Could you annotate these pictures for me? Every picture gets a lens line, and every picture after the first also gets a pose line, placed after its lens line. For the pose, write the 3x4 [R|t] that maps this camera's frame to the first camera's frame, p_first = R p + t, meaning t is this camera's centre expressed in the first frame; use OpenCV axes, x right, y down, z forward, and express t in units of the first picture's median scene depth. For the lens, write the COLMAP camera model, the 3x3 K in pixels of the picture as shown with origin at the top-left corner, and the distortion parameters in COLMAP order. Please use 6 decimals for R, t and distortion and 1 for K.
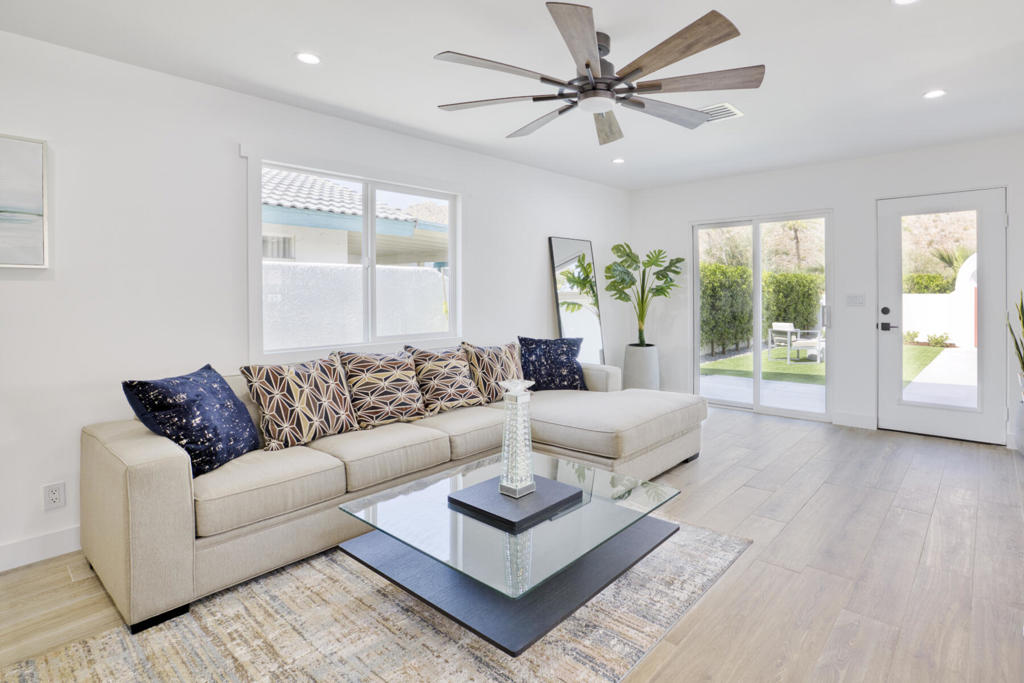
lens RADIAL K [[519.8, 0, 589.4], [0, 519.8, 295.7], [0, 0, 1]] dist [-0.055247, 0.029322]
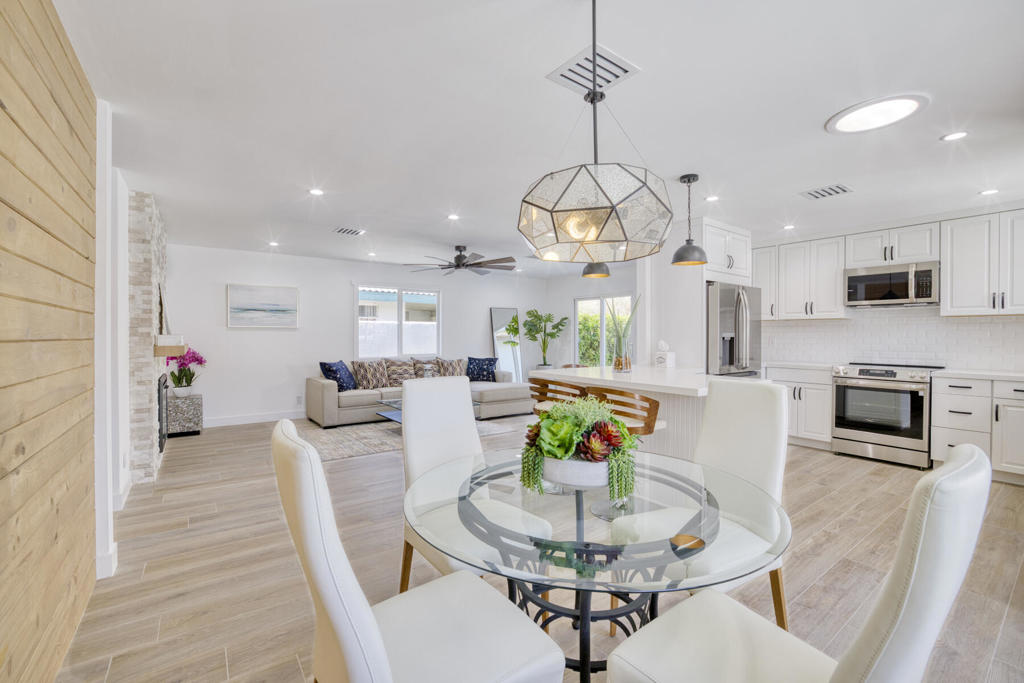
lens RADIAL K [[442.4, 0, 505.4], [0, 442.4, 336.8], [0, 0, 1]] dist [-0.043373, 0.016836]
pose [[0.963653, 0.007864, -0.267041, 0.833693], [-0.008504, 0.999963, -0.001241, -0.002745], [0.267021, 0.003467, 0.963684, -1.184104]]
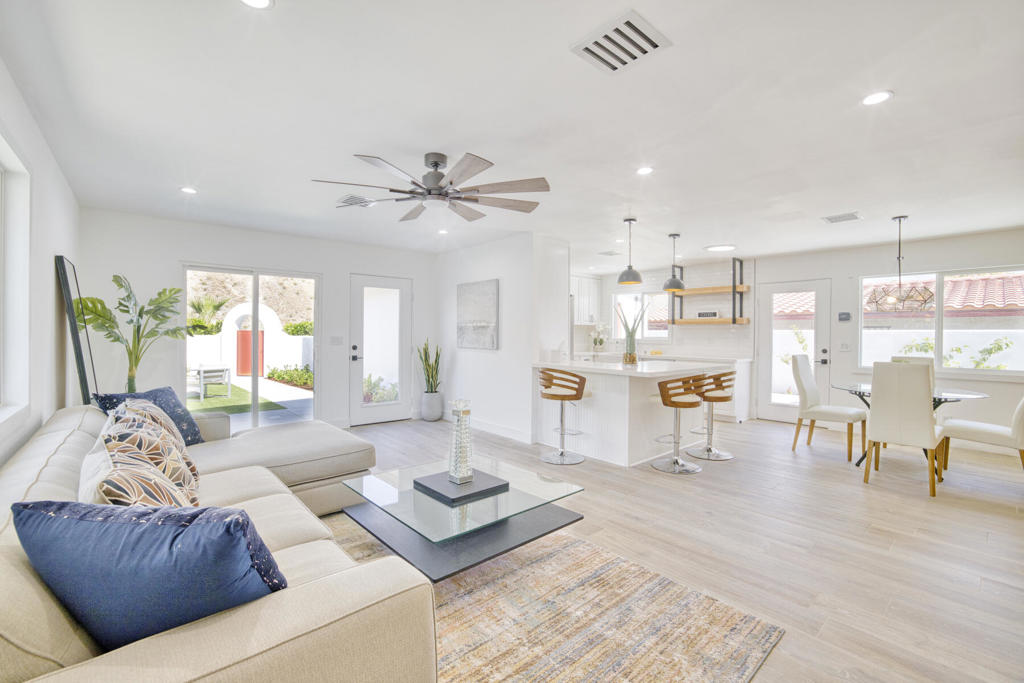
lens RADIAL K [[432.6, 0, 513.5], [0, 432.6, 336.4], [0, 0, 1]] dist [-0.002094, 0.014580]
pose [[0.176061, 0.000261, 0.984379, -1.059481], [-0.004069, 0.999992, 0.000462, -0.011429], [-0.984371, -0.004087, 0.176060, 0.539185]]
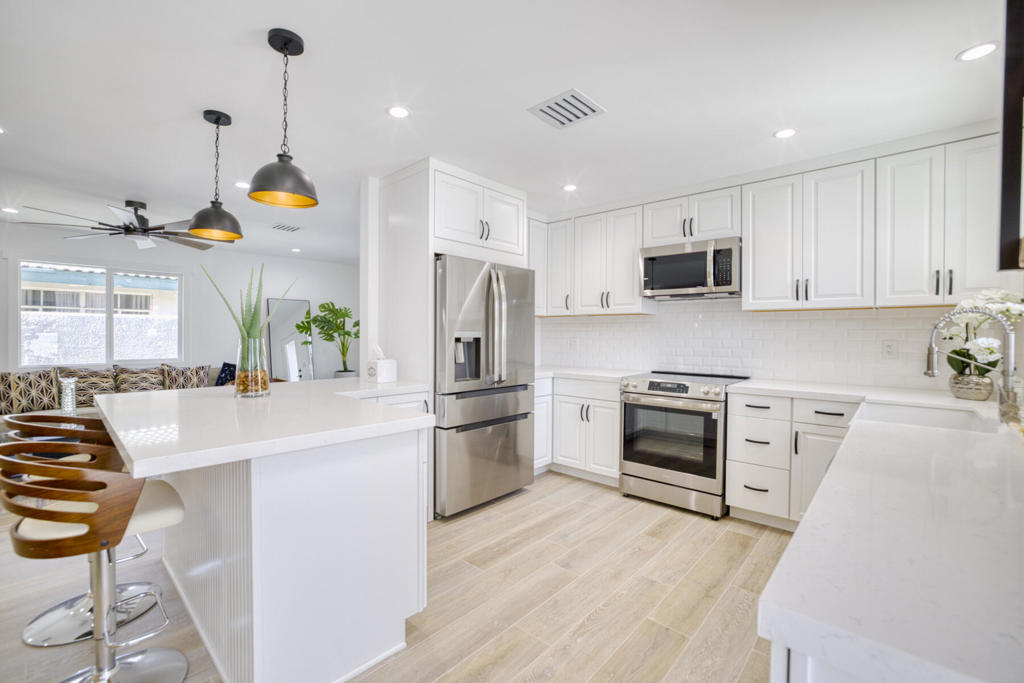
lens RADIAL K [[442.4, 0, 505.4], [0, 442.4, 336.8], [0, 0, 1]] dist [-0.043373, 0.016836]
pose [[0.997860, 0.011017, -0.064450, 1.381121], [-0.011128, 0.999937, -0.001373, -0.012400], [0.064430, 0.002087, 0.997920, -0.477276]]
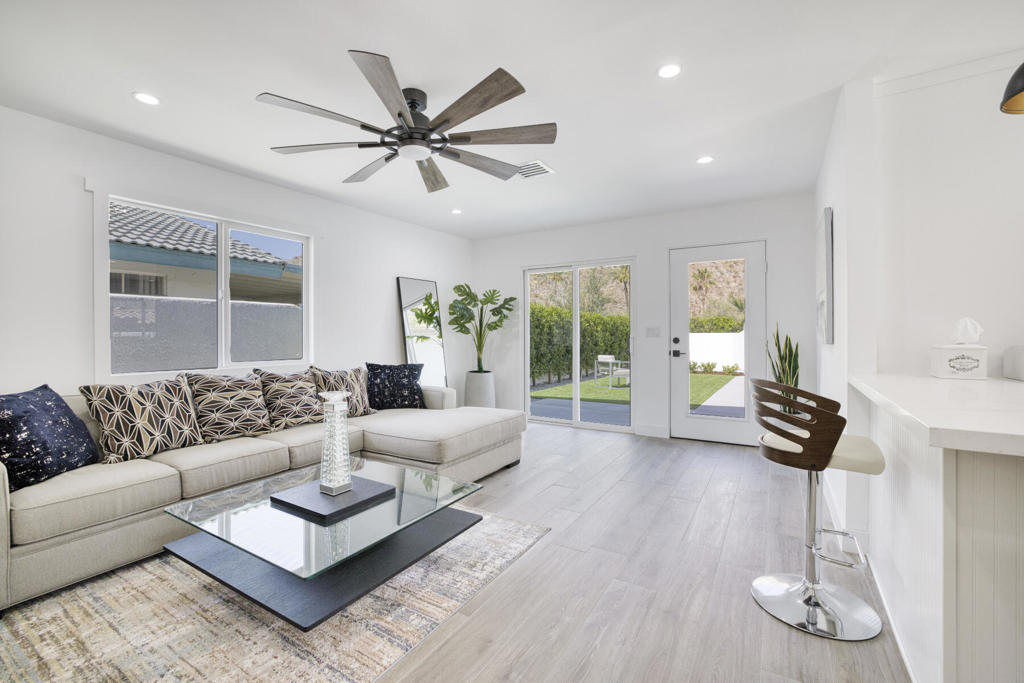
lens RADIAL K [[442.4, 0, 505.4], [0, 442.4, 336.8], [0, 0, 1]] dist [-0.043373, 0.016836]
pose [[0.993628, 0.000660, 0.112704, 0.097693], [-0.000665, 1.000000, 0.000004, 0.036570], [-0.112704, -0.000079, 0.993629, 0.007594]]
